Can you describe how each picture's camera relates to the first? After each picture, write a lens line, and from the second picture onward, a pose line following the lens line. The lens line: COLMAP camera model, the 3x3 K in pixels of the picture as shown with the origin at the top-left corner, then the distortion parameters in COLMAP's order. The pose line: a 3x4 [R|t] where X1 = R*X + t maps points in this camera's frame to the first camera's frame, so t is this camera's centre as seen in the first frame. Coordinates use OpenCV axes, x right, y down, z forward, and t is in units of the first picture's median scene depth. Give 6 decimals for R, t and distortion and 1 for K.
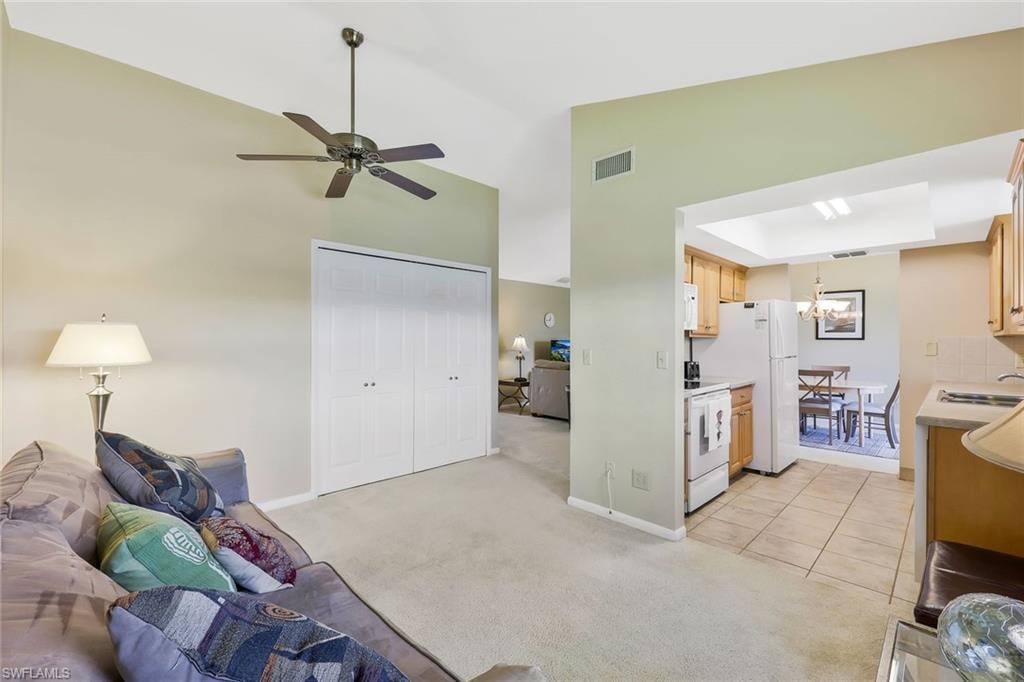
lens RADIAL K [[432.9, 0, 507.8], [0, 432.9, 341.3], [0, 0, 1]] dist [0.001050, 0.000235]
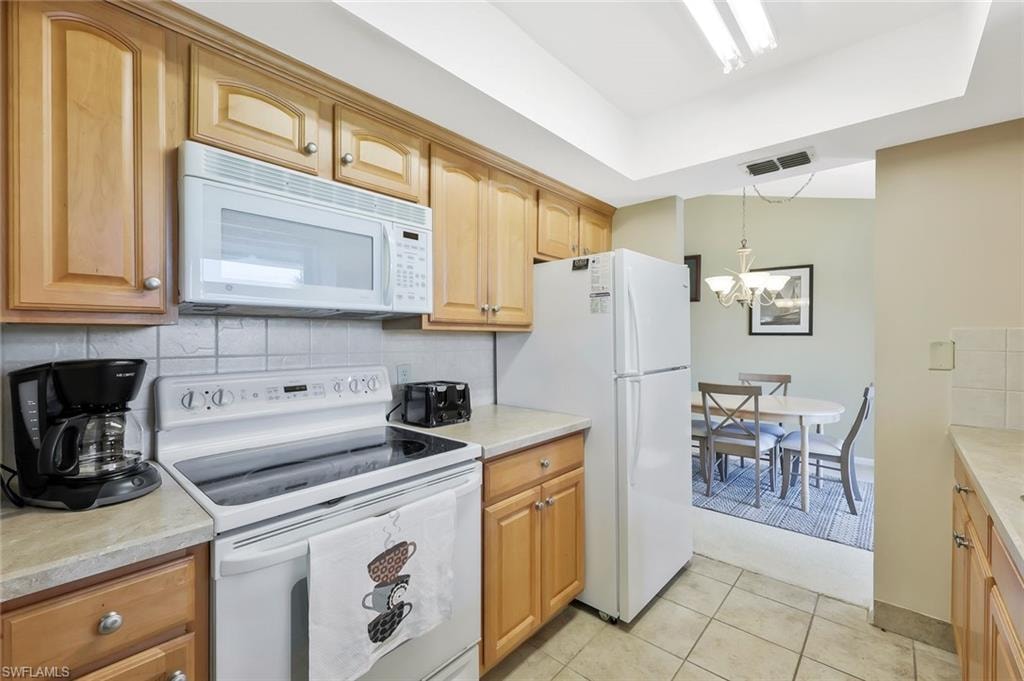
lens RADIAL K [[432.9, 0, 507.8], [0, 432.9, 340.8], [0, 0, 1]] dist [0.001050, 0.000235]
pose [[0.997513, -0.002302, 0.070445, 0.354999], [0.001702, 0.999962, 0.008576, -0.001935], [-0.070462, -0.008434, 0.997479, 0.420974]]
